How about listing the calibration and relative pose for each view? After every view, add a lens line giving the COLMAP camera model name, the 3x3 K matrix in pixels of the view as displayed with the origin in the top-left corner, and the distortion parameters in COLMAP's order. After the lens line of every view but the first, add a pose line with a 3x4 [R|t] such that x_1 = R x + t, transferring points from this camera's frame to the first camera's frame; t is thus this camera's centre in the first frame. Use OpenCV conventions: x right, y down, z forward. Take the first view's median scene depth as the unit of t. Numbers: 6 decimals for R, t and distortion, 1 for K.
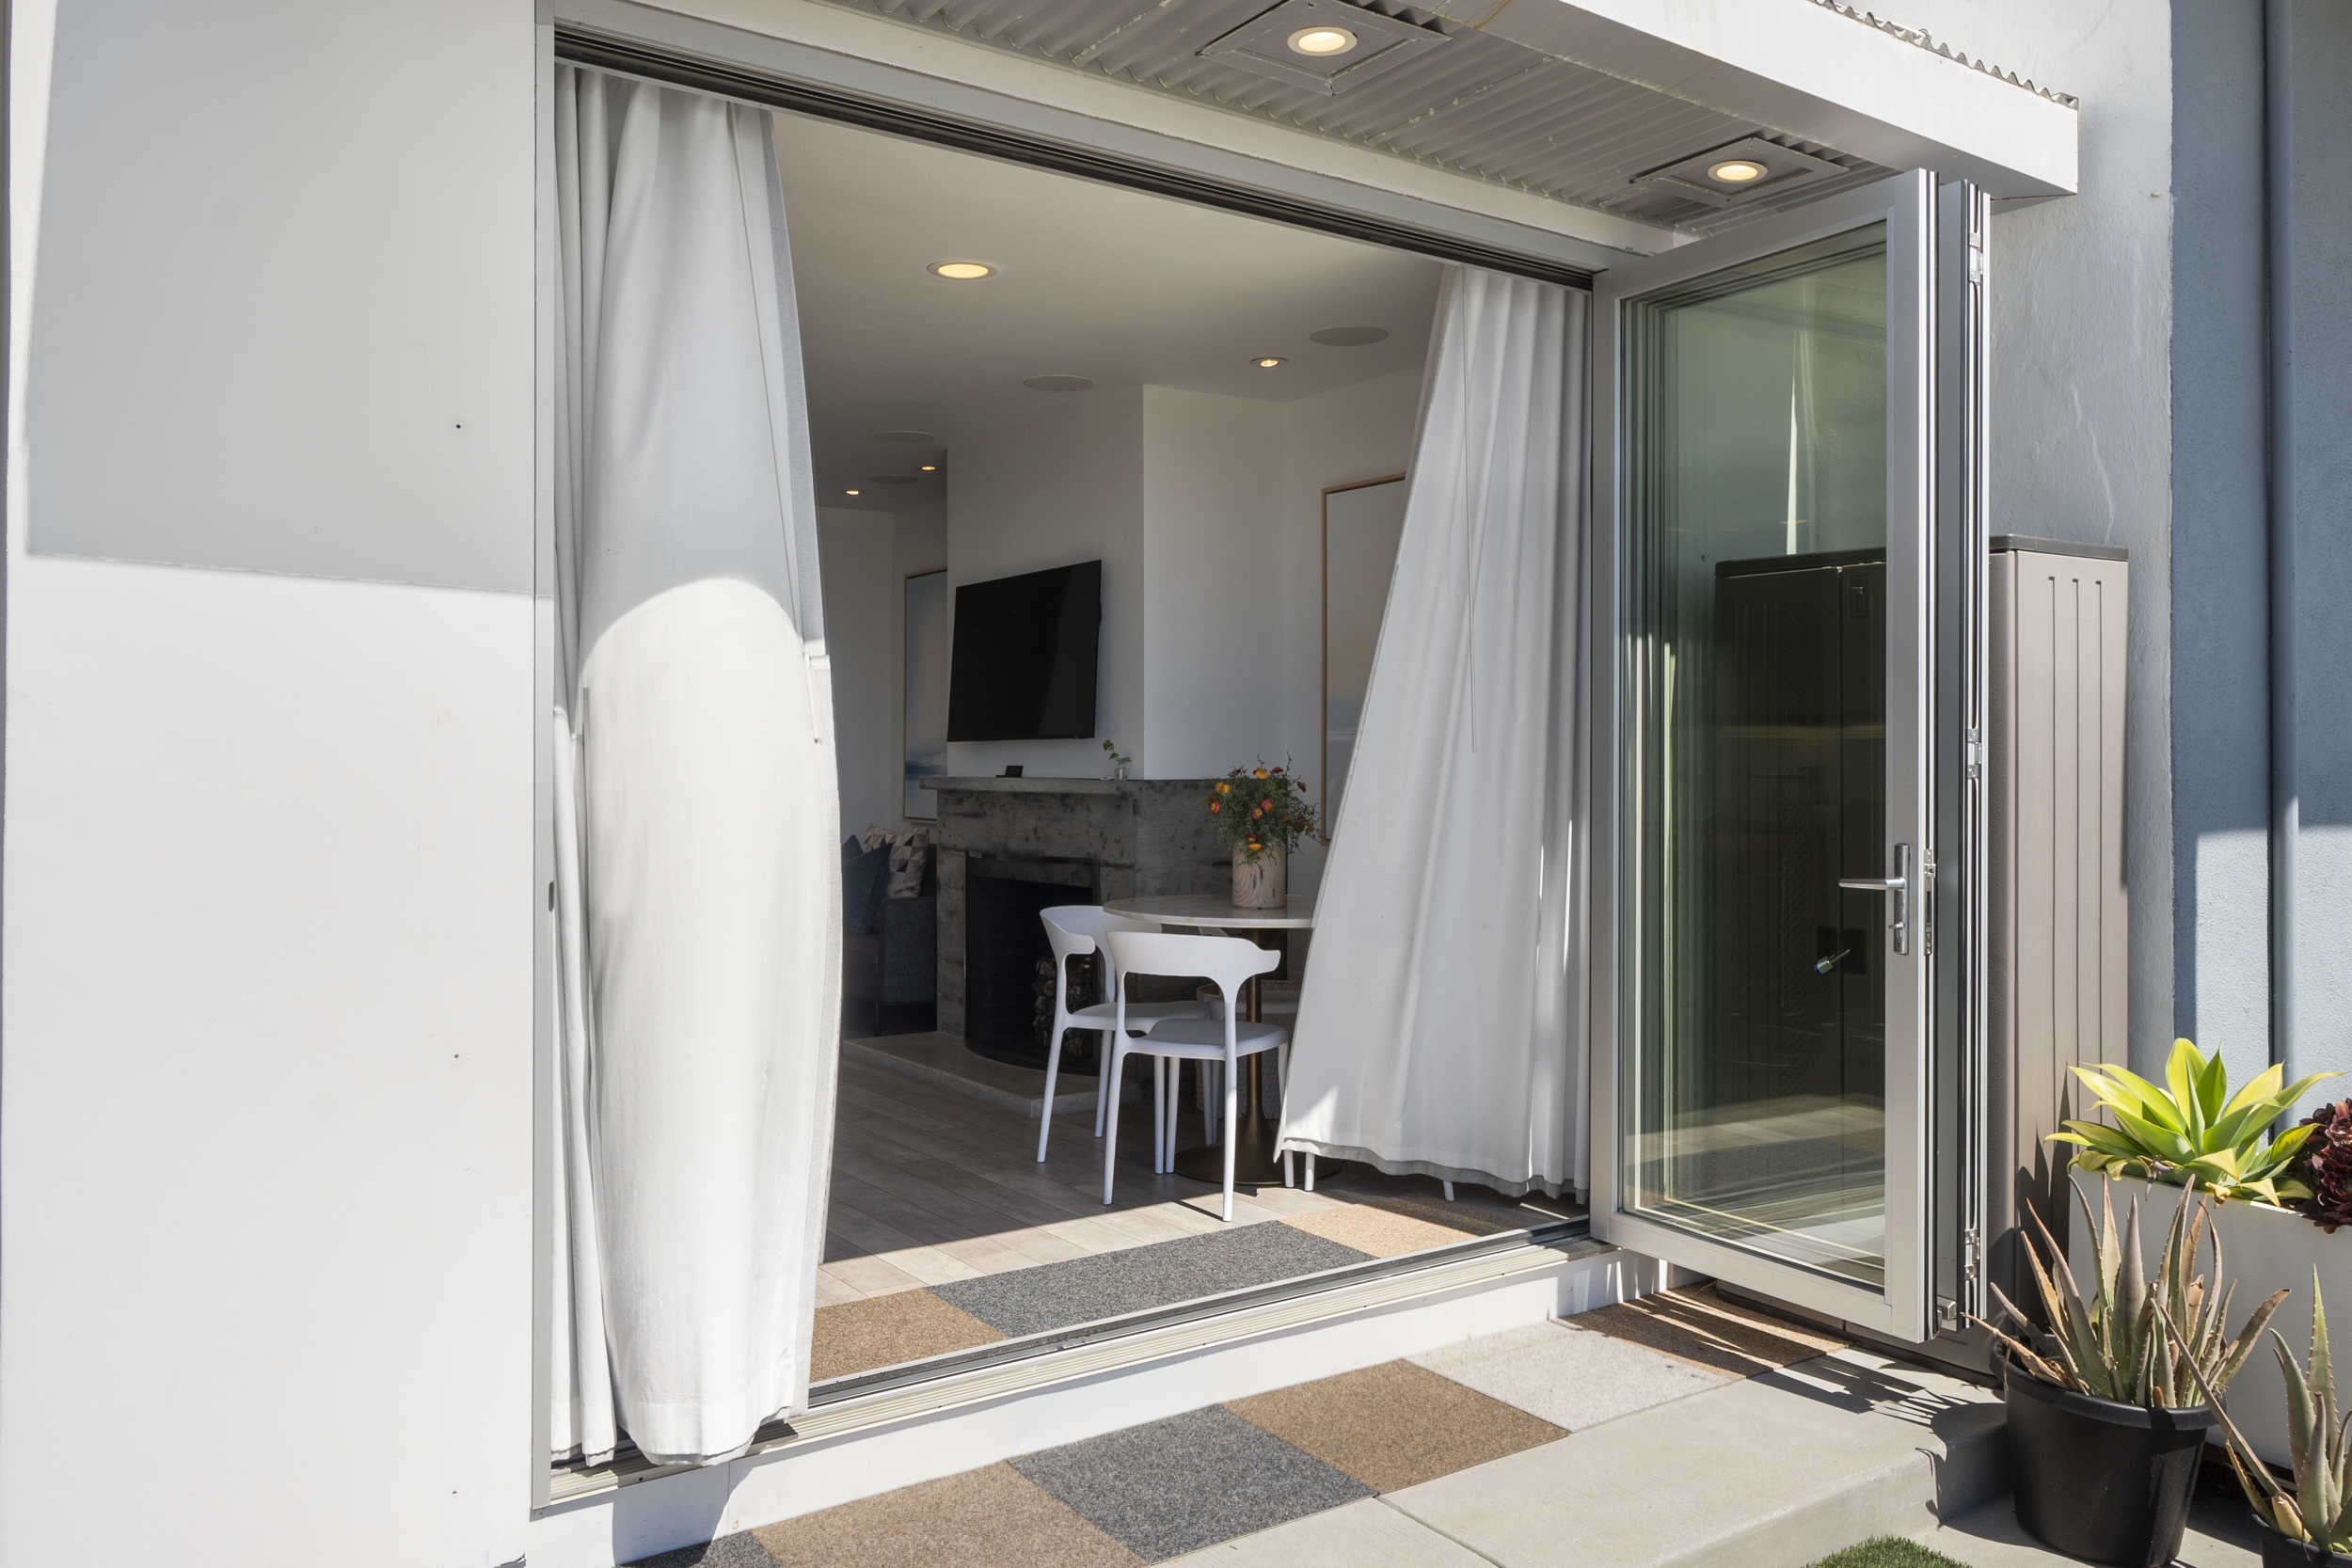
lens RADIAL K [[1725.3, 0, 1180.5], [0, 1725.3, 748.5], [0, 0, 1]] dist [-0.005185, -0.001739]
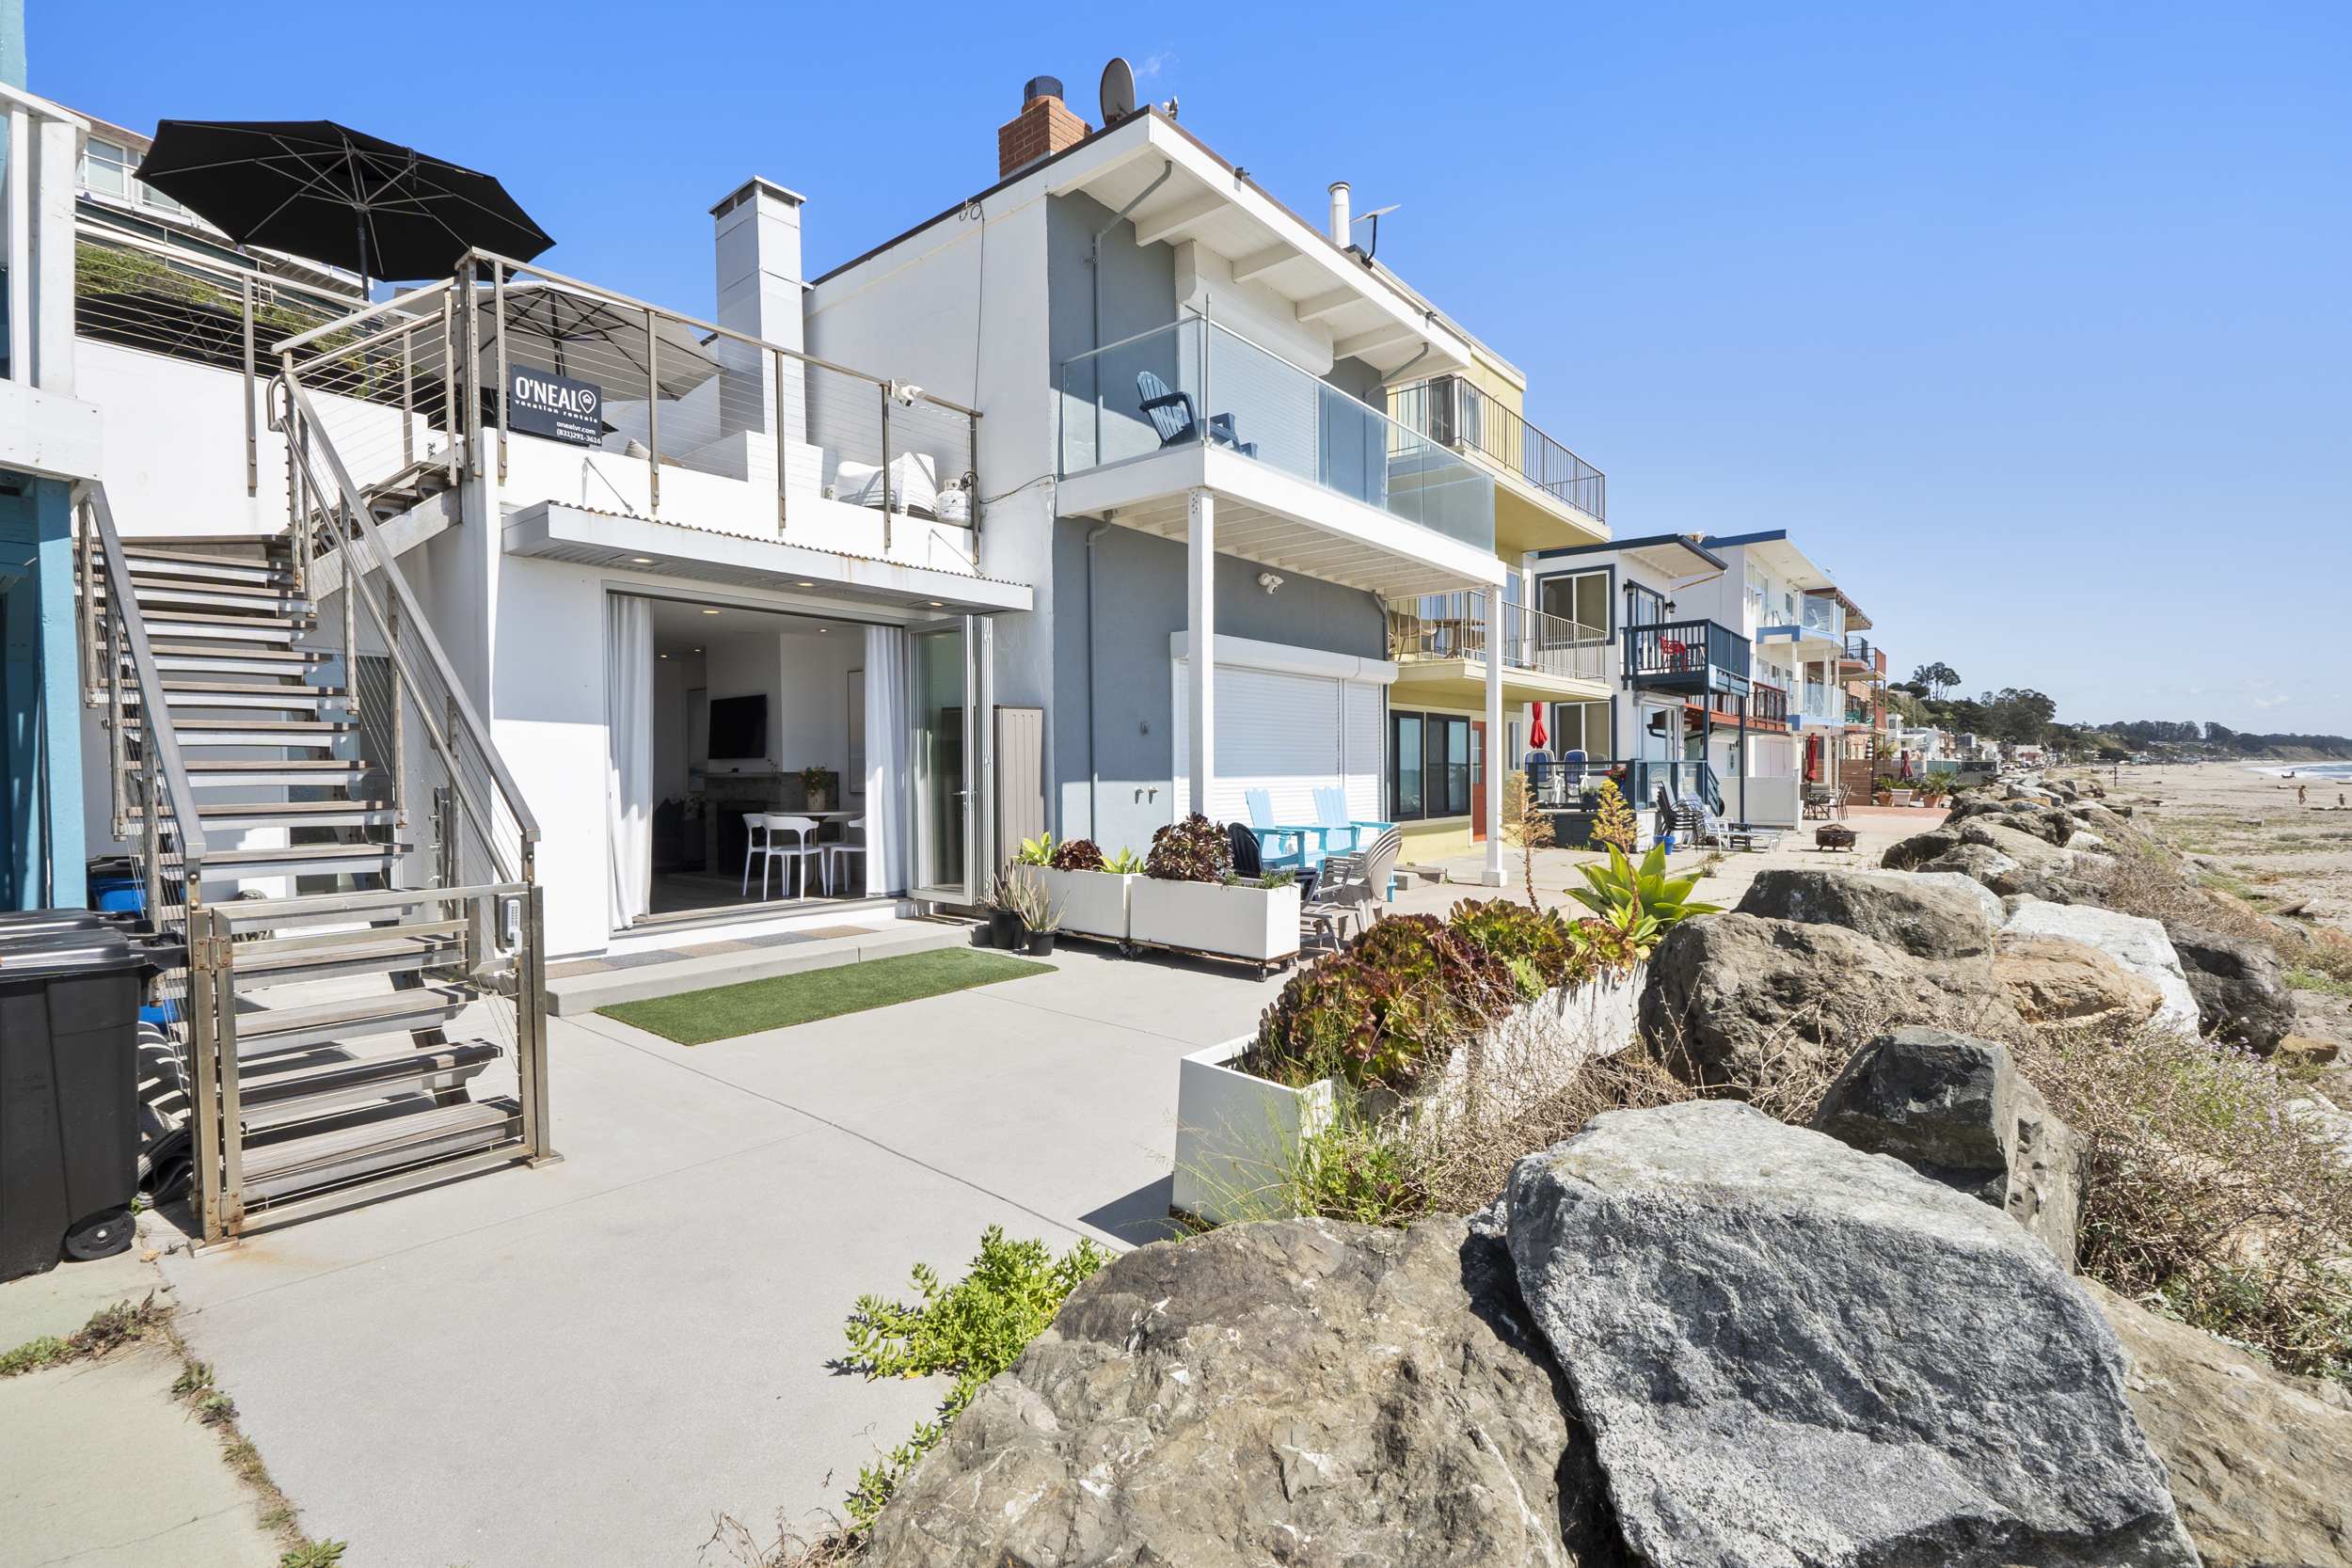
lens RADIAL K [[1061.3, 0, 1186.7], [0, 1061.3, 799.2], [0, 0, 1]] dist [-0.019389, 0.000301]
pose [[0.957689, -0.015412, 0.287391, 0.151370], [0.005669, 0.999382, 0.034704, 0.007687], [-0.287748, -0.031607, 0.957185, -1.150016]]
